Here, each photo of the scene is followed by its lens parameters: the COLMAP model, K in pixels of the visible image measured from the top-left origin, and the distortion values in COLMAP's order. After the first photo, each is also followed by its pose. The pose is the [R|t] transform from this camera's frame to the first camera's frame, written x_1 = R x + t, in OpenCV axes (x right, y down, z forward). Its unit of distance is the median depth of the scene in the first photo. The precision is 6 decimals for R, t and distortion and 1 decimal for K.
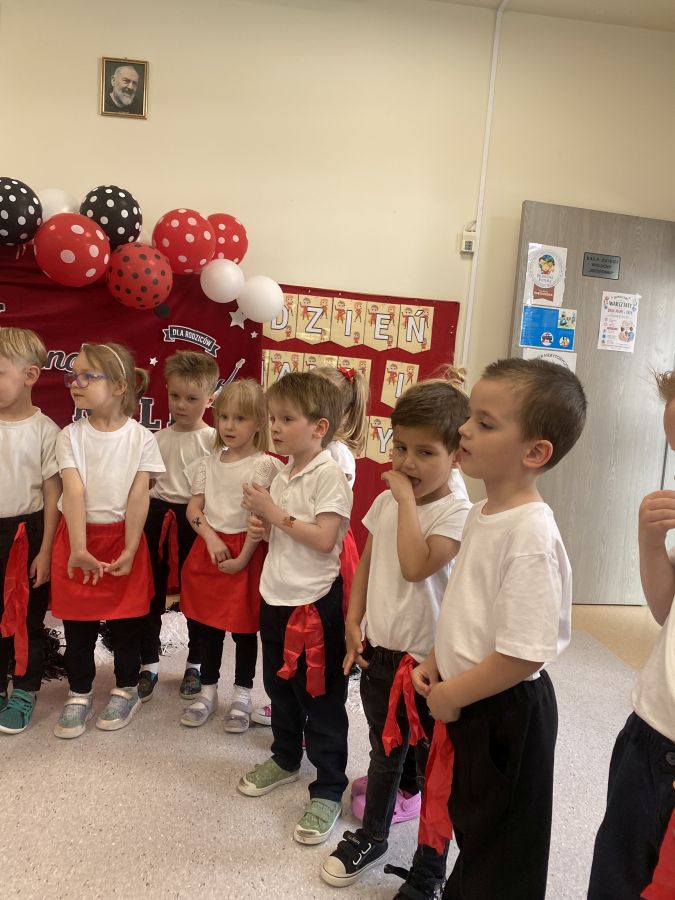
lens RADIAL K [[683.8, 0, 343.8], [0, 683.8, 443.1], [0, 0, 1]] dist [0.035984, -0.043763]
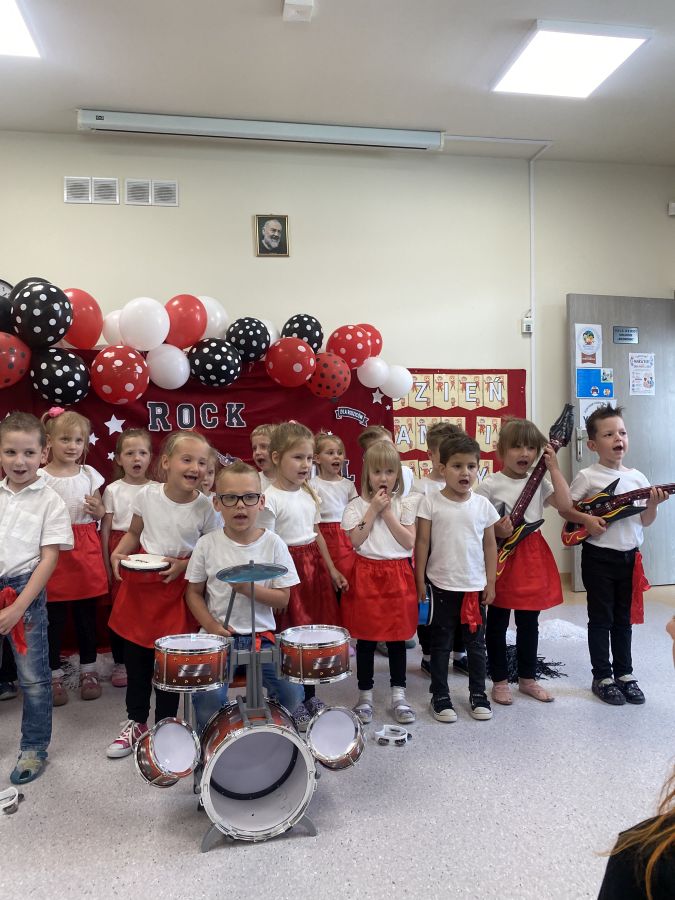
lens RADIAL K [[683.8, 0, 329.6], [0, 683.8, 443.9], [0, 0, 1]] dist [0.035984, -0.043763]
pose [[0.993534, -0.090398, 0.068691, -0.367895], [0.094759, 0.993497, -0.063126, -0.013324], [-0.062538, 0.069226, 0.995639, -0.354204]]
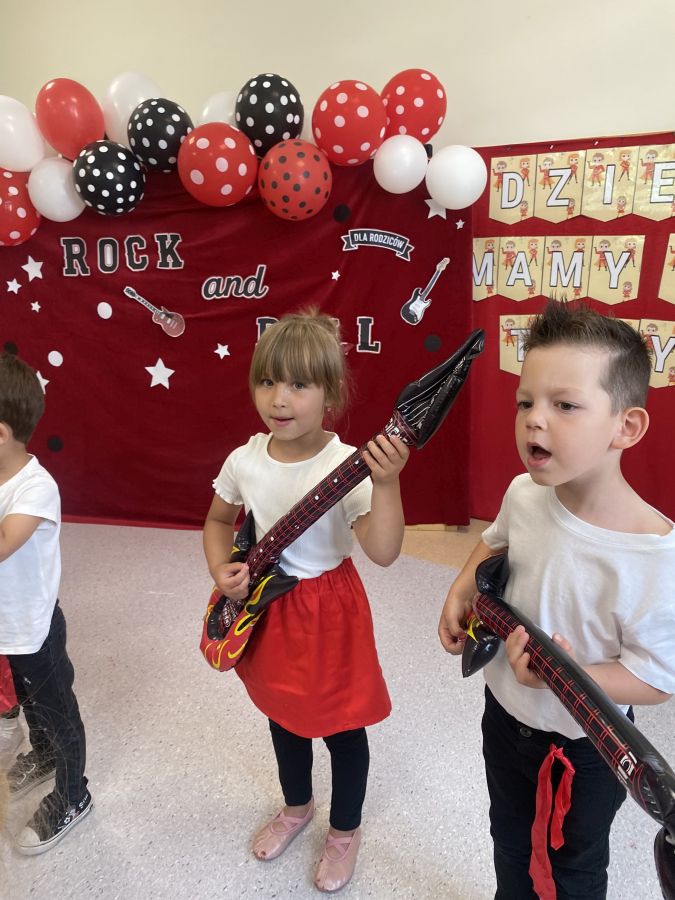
lens RADIAL K [[683.8, 0, 329.0], [0, 683.8, 442.8], [0, 0, 1]] dist [0.035984, -0.043763]
pose [[0.779860, 0.085504, -0.620086, 0.274573], [0.048018, 0.979535, 0.195460, -0.079627], [0.624109, -0.182207, 0.759795, 0.284485]]
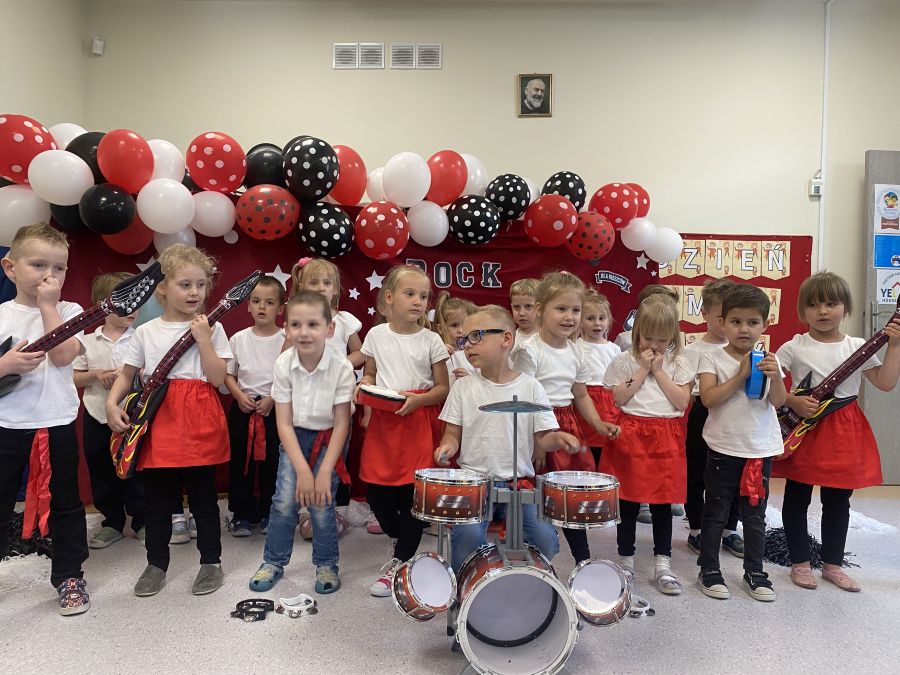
lens RADIAL K [[683.8, 0, 441.3], [0, 683.8, 341.1], [0, 0, 1]] dist [0.035984, -0.043763]
pose [[0.990281, -0.057189, -0.126778, -0.389499], [0.049296, 0.996696, -0.064546, 0.031043], [0.130051, 0.057669, 0.989829, -0.321816]]
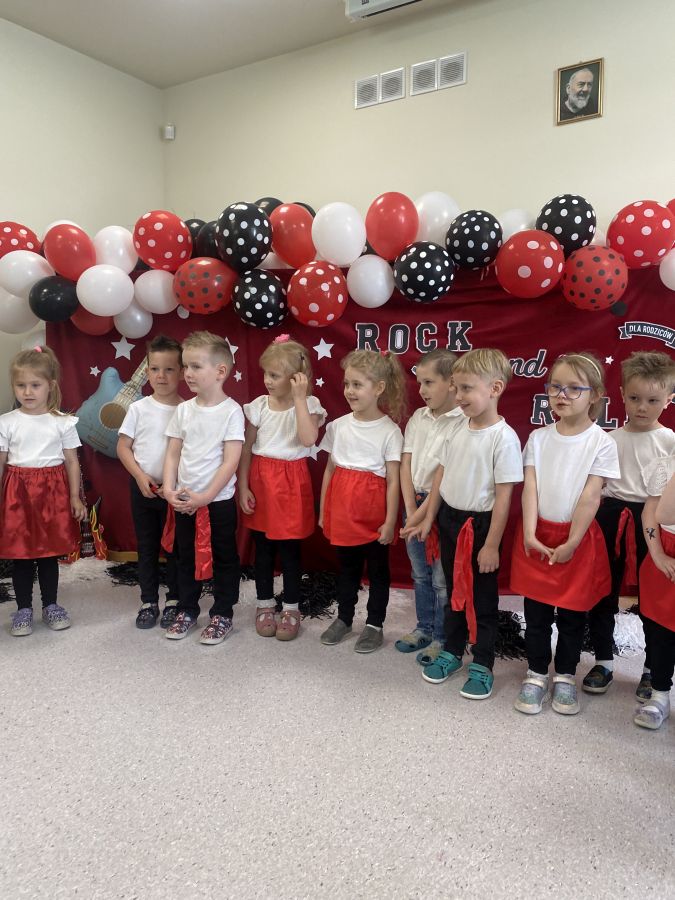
lens RADIAL K [[683.8, 0, 335.8], [0, 683.8, 443.0], [0, 0, 1]] dist [0.035984, -0.043763]
pose [[0.787190, -0.003754, -0.616699, 0.025368], [0.013031, 0.999859, 0.010548, -0.014245], [0.616573, -0.016339, 0.787129, -0.032497]]
